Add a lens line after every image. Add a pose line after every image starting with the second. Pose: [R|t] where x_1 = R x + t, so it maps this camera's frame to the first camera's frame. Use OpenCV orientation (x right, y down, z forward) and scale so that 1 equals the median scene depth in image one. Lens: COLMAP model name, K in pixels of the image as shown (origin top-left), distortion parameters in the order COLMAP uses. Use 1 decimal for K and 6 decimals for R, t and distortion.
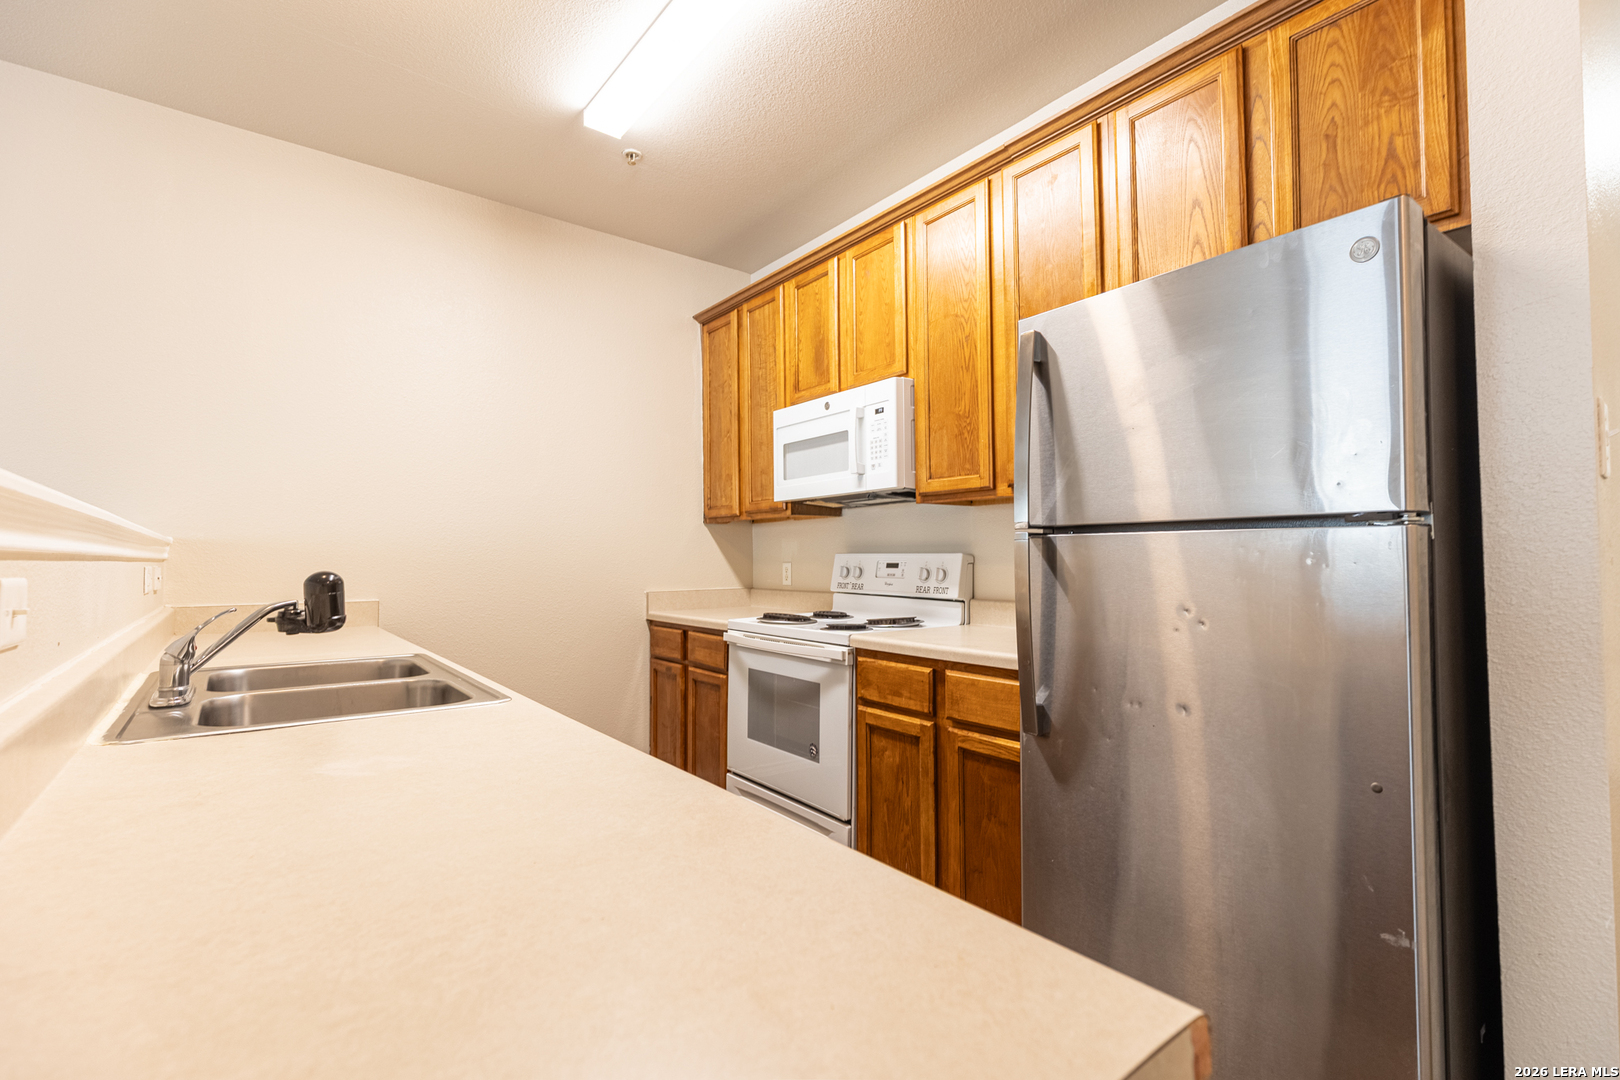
lens RADIAL K [[722.9, 0, 824.4], [0, 722.9, 529.1], [0, 0, 1]] dist [0.009196, -0.002844]
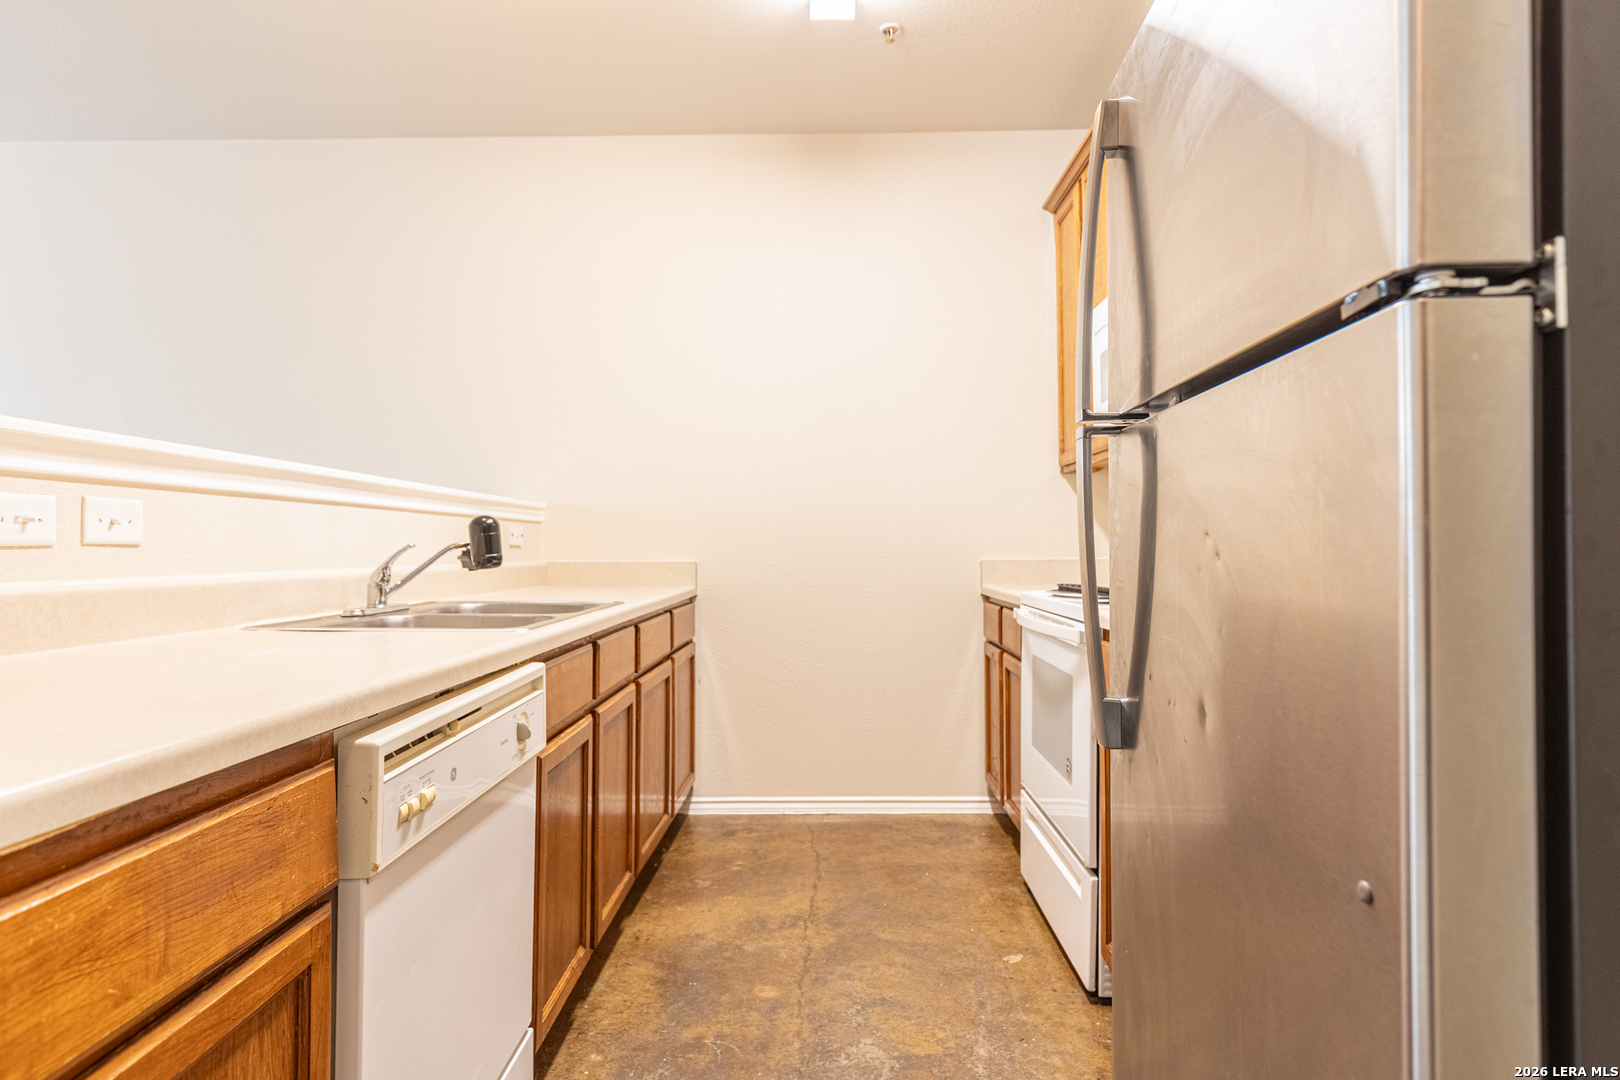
lens RADIAL K [[894.8, 0, 813.1], [0, 894.8, 532.8], [0, 0, 1]] dist [0.007886, 0.002877]
pose [[0.769140, -0.012310, -0.638962, 0.337008], [0.030051, 0.999405, 0.016920, 0.043353], [0.638374, -0.032215, 0.769052, 0.138324]]
